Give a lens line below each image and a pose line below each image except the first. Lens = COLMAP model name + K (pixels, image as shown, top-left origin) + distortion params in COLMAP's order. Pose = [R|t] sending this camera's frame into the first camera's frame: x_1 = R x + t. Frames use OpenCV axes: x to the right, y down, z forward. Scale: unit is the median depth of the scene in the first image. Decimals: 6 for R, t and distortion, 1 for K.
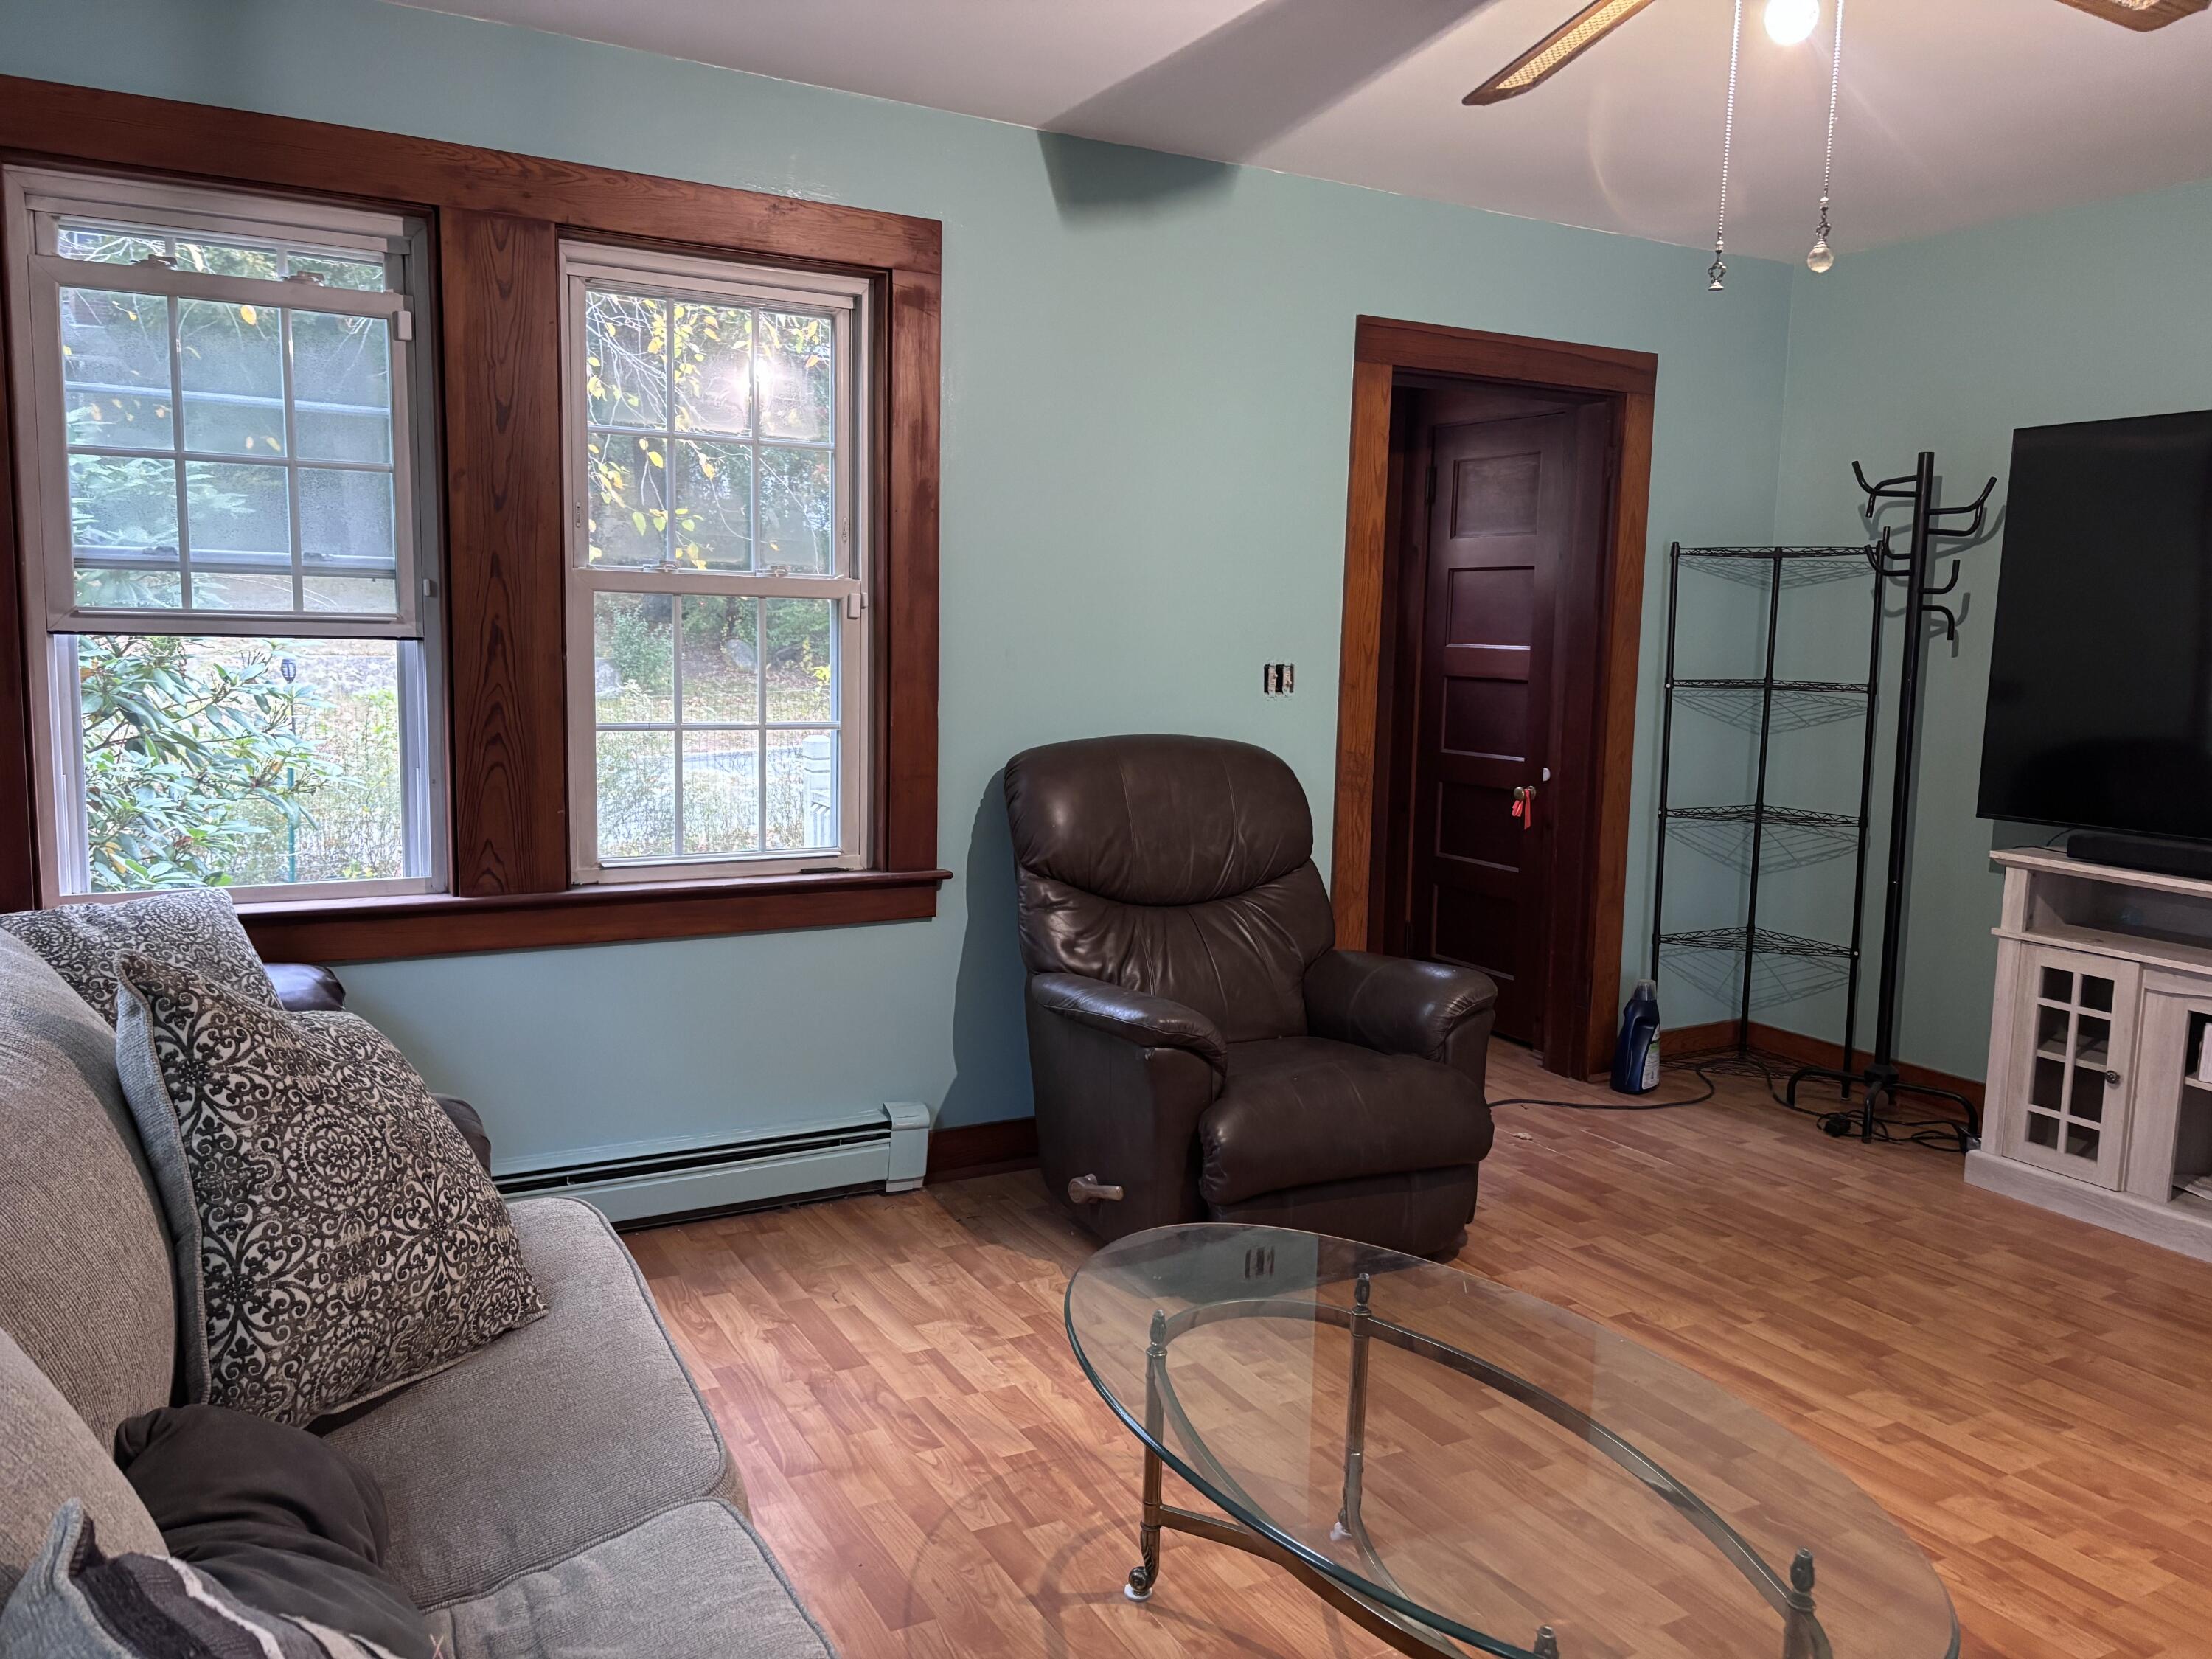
lens RADIAL K [[1653.5, 0, 1107.8], [0, 1653.5, 824.7], [0, 0, 1]] dist [0.060355, -0.063662]
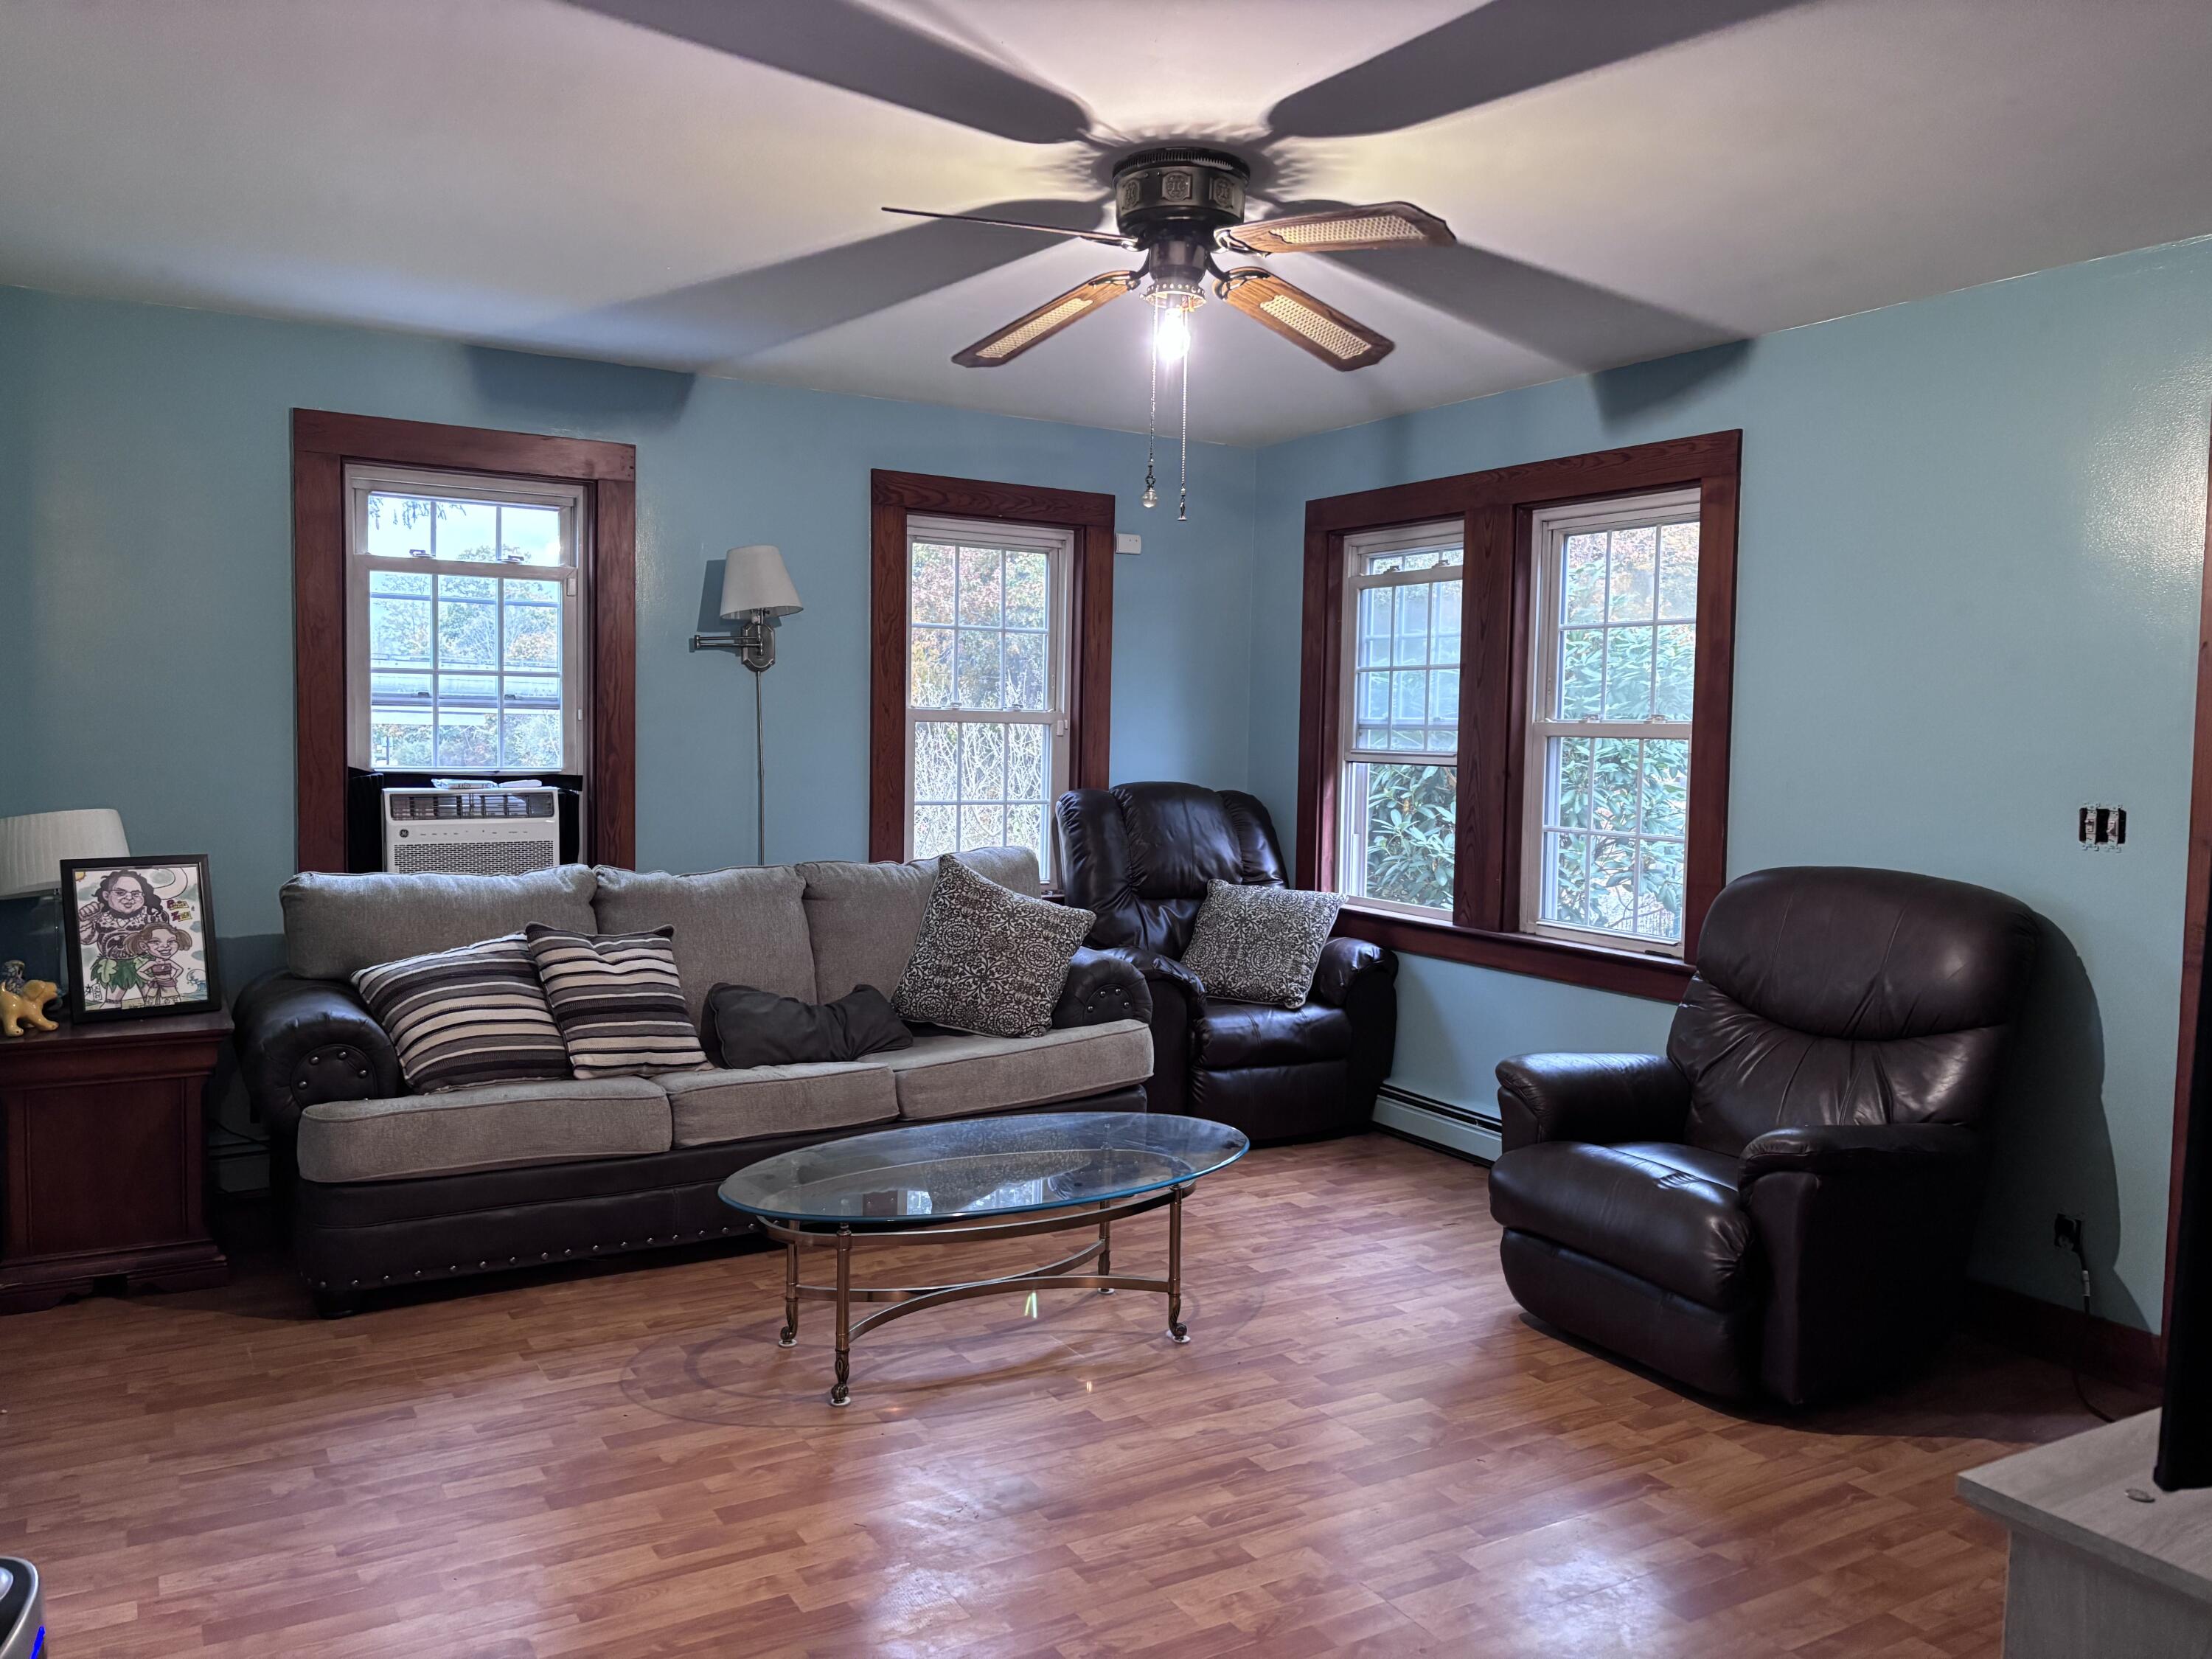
lens RADIAL K [[1653.5, 0, 1107.8], [0, 1653.5, 824.7], [0, 0, 1]] dist [0.060355, -0.063662]
pose [[0.029203, 0.036147, -0.998920, 1.196924], [-0.139507, 0.989712, 0.031735, -0.056983], [0.989790, 0.138430, 0.033945, 0.594074]]
